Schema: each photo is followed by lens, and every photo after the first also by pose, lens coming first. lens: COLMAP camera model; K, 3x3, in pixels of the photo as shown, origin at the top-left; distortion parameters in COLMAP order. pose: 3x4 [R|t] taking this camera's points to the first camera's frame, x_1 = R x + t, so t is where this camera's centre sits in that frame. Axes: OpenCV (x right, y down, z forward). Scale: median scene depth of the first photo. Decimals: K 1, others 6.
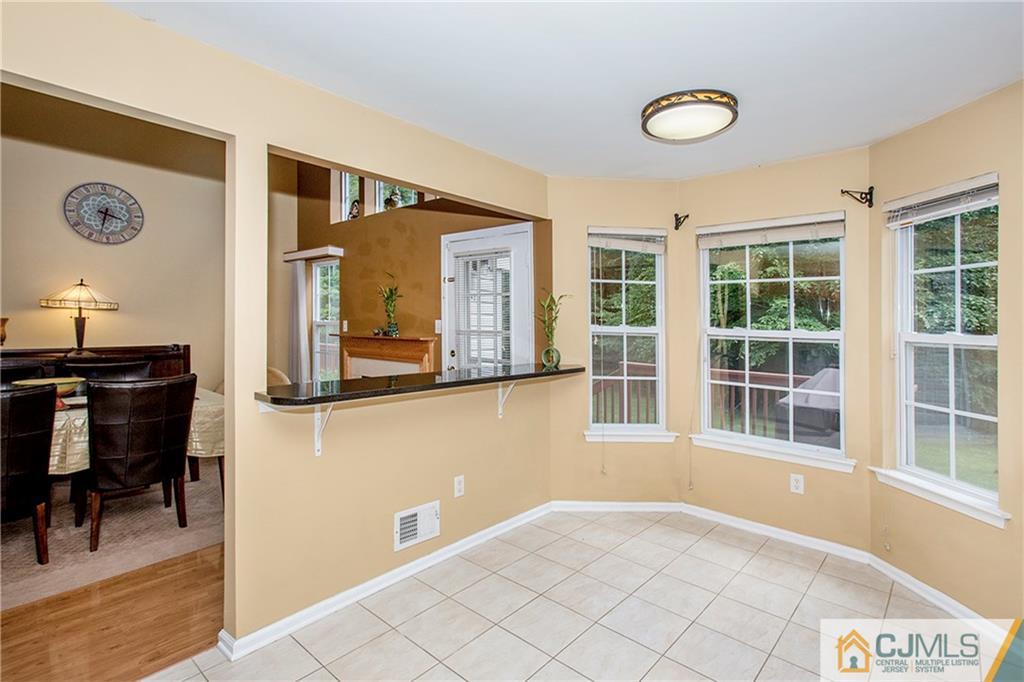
lens RADIAL K [[495.2, 0, 529.0], [0, 495.2, 338.2], [0, 0, 1]] dist [-0.002566, 0.000072]
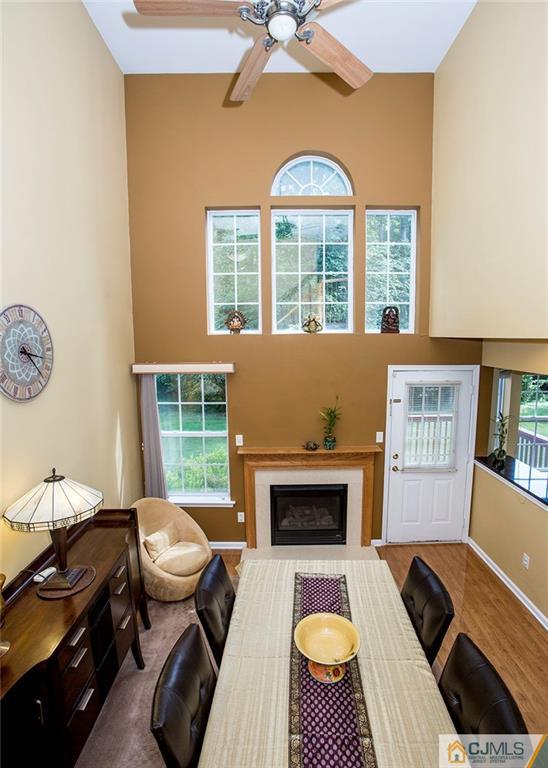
lens RADIAL K [[392.4, 0, 240.5], [0, 392.4, 378.9], [0, 0, 1]] dist [-0.039467, 0.000090]
pose [[0.751858, -0.099907, 0.651712, -1.003600], [0.034879, 0.993096, 0.112002, -0.272481], [-0.658402, -0.061478, 0.750151, 0.460263]]
